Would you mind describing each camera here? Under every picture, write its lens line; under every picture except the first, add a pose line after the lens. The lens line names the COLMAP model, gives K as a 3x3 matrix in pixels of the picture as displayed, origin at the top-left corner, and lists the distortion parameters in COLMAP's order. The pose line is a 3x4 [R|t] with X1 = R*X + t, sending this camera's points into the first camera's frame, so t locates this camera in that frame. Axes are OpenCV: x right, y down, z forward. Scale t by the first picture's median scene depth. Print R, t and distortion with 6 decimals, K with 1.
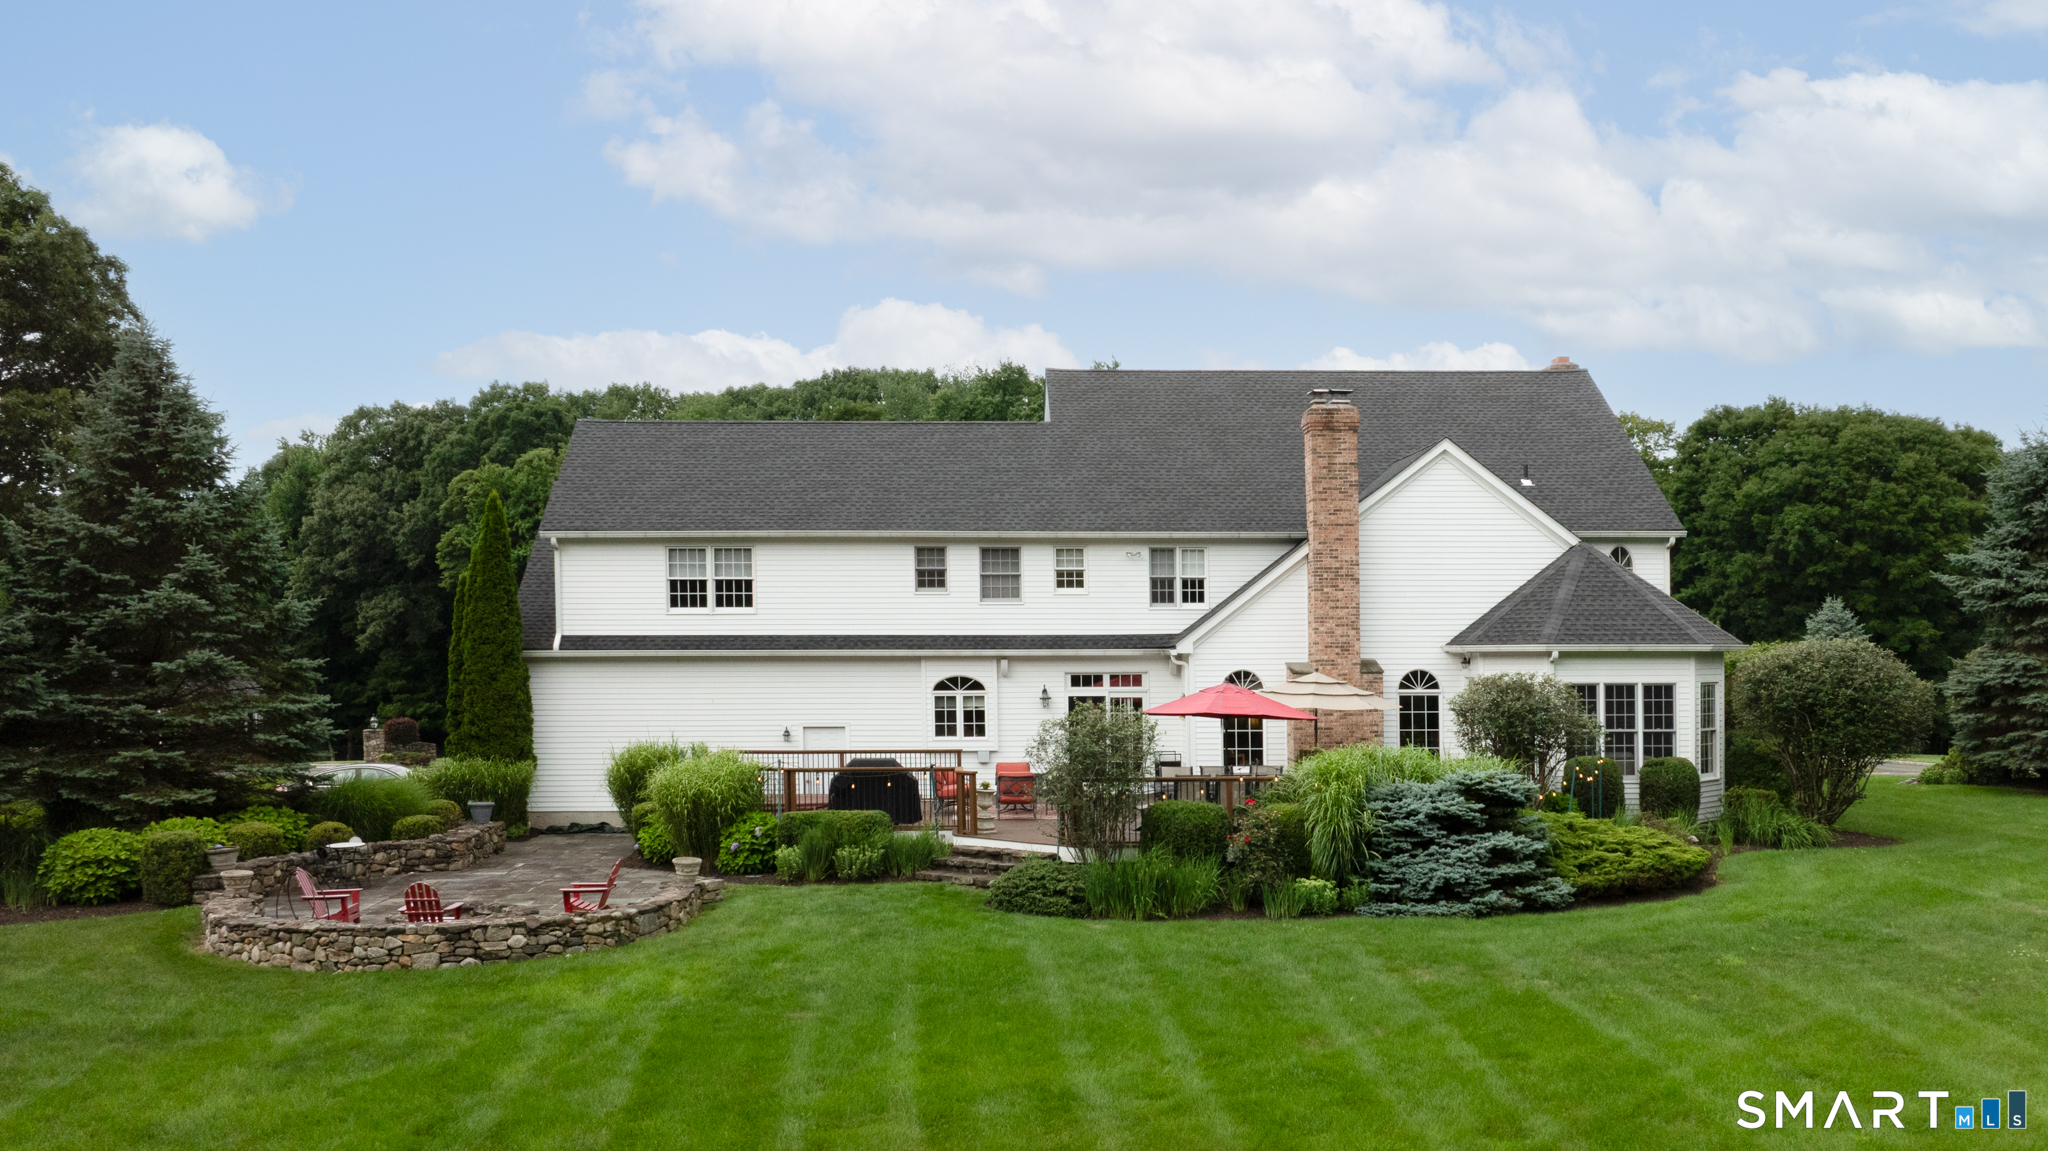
lens RADIAL K [[1435.2, 0, 1024.0], [0, 1435.2, 575.5], [0, 0, 1]] dist [-0.020243, 0.003282]
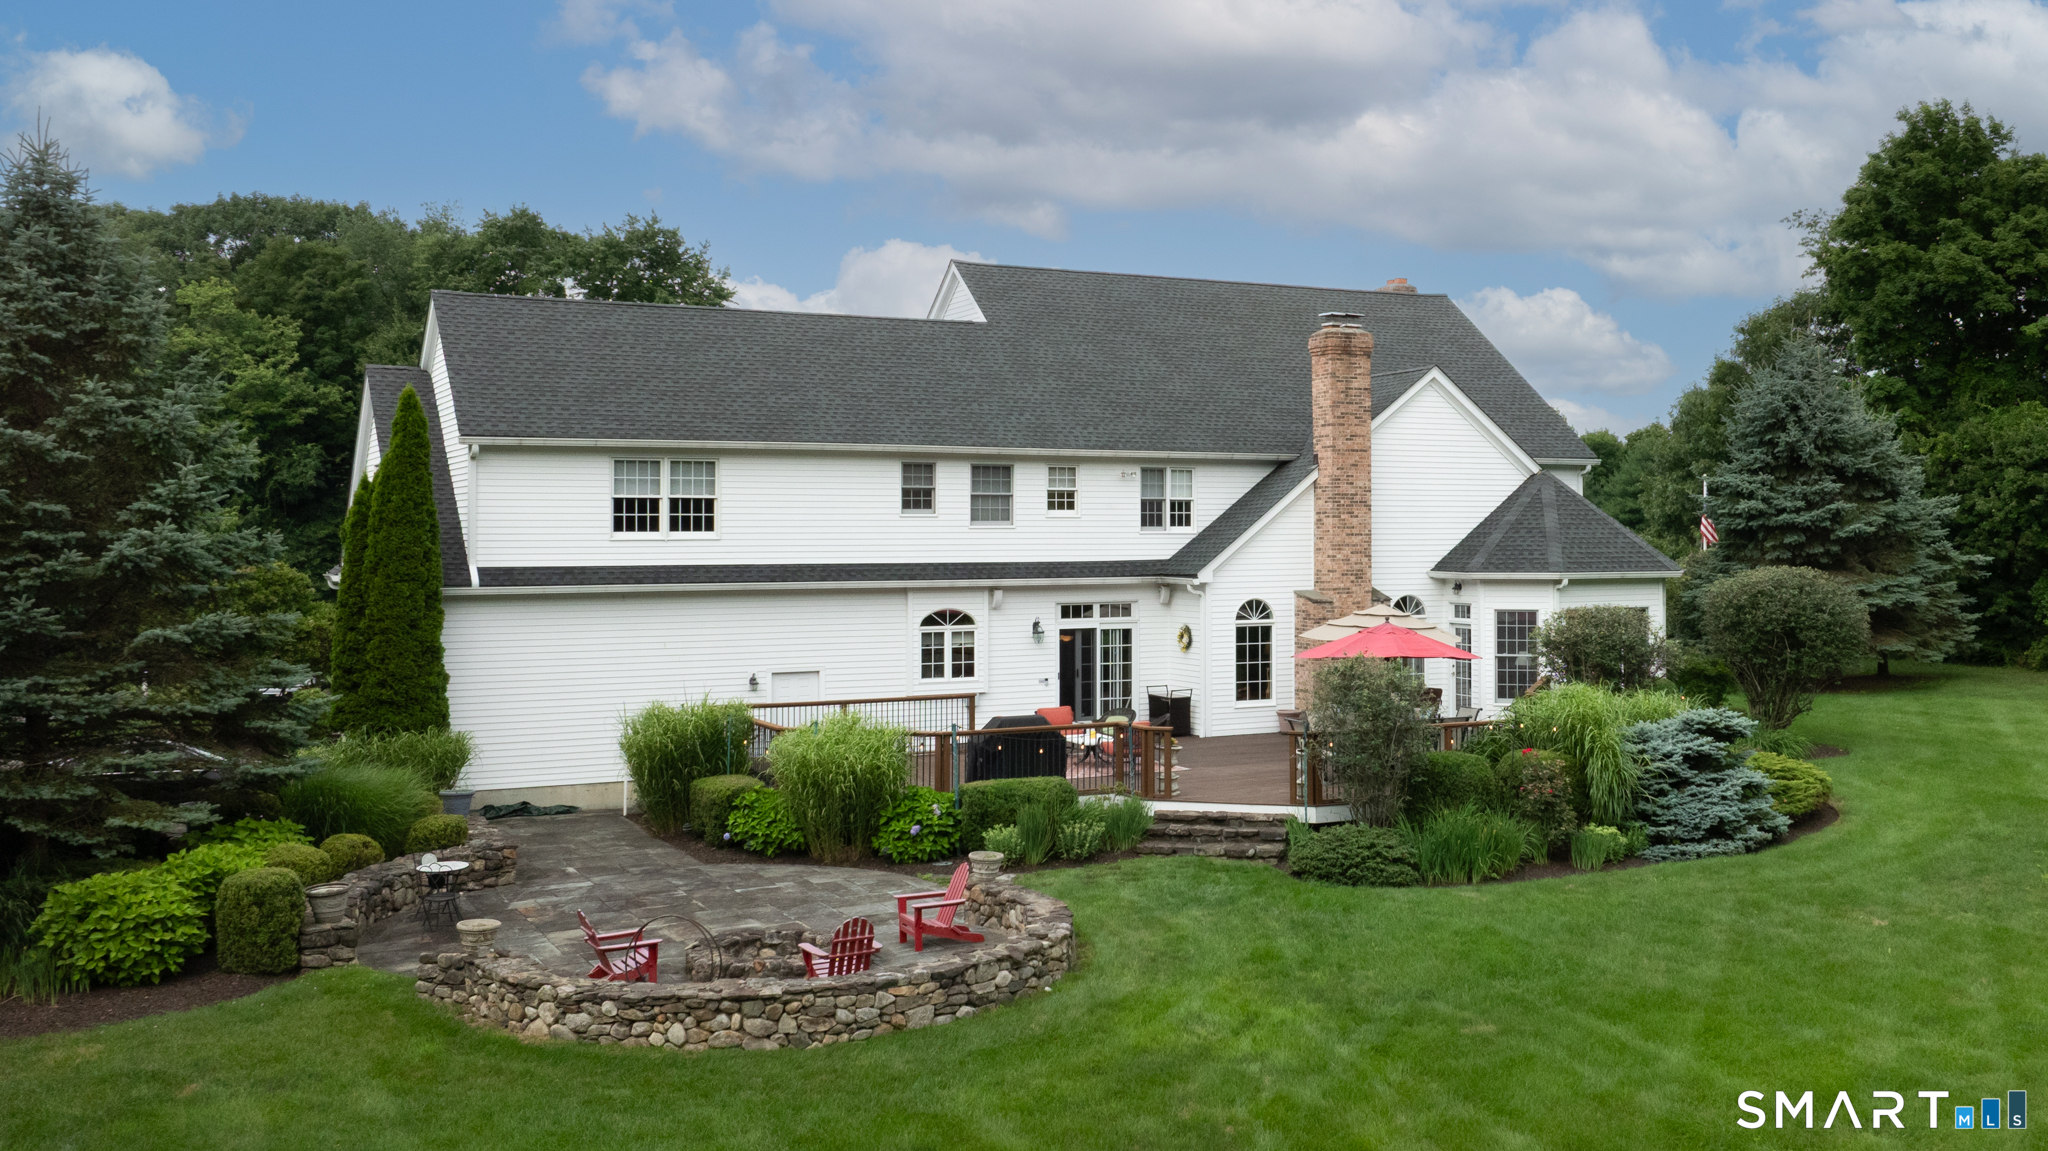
lens RADIAL K [[1574.3, 0, 1024.9], [0, 1574.3, 383.7], [0, 0, 1]] dist [-0.008556, -0.010567]
pose [[0.926360, 0.034320, 0.375074, -0.371613], [-0.018097, 0.998745, -0.046693, -0.024772], [-0.376205, 0.036467, 0.925818, 0.074466]]
